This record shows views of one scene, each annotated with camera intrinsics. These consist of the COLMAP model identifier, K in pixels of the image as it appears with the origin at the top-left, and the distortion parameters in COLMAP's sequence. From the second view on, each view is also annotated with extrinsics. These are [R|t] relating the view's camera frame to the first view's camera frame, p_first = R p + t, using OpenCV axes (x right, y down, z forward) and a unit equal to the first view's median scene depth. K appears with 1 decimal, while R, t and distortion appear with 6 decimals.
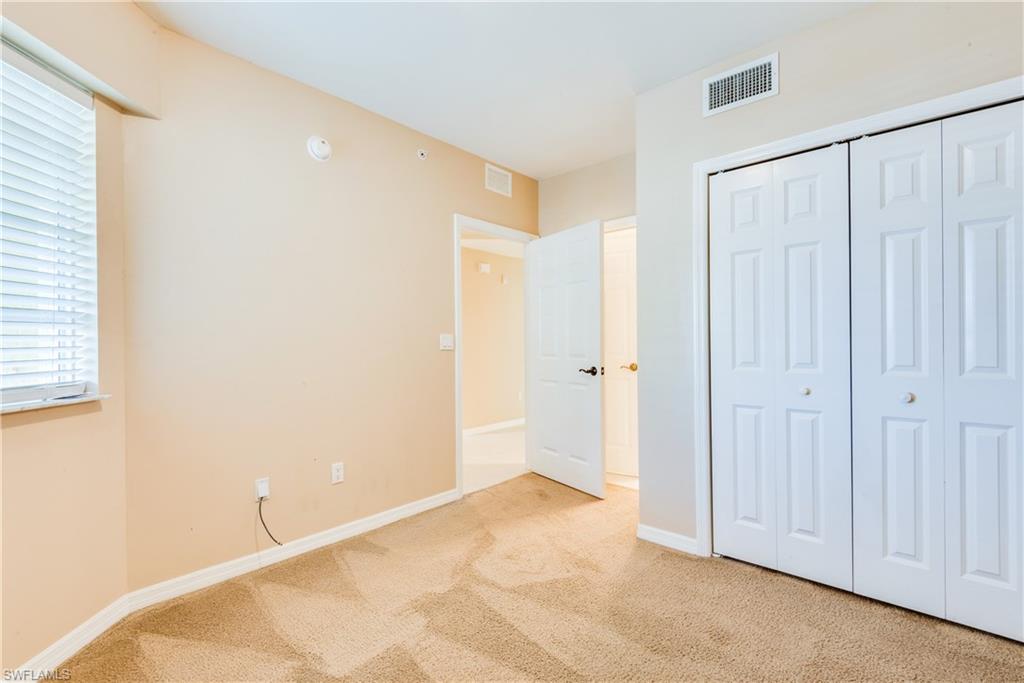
lens RADIAL K [[460.3, 0, 510.9], [0, 460.3, 342.0], [0, 0, 1]] dist [0.038620, -0.020693]
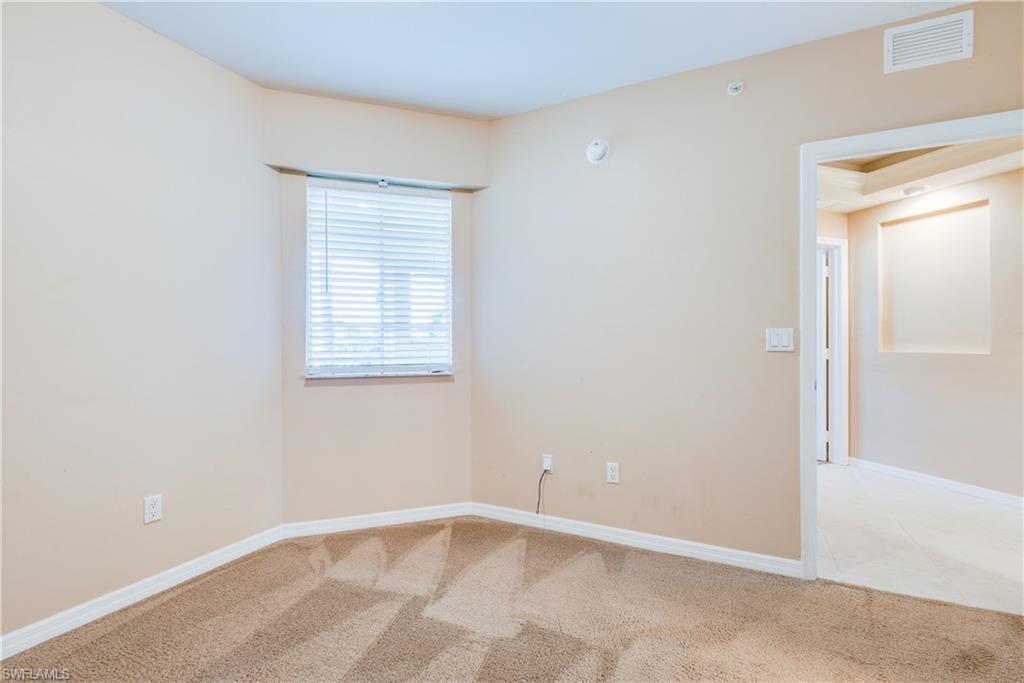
lens RADIAL K [[460.3, 0, 510.9], [0, 460.3, 342.0], [0, 0, 1]] dist [0.038620, -0.020693]
pose [[0.276598, 0.007385, -0.960957, 0.511618], [0.001104, 0.999967, 0.008003, -0.003725], [0.960985, -0.003275, 0.276581, 0.524433]]
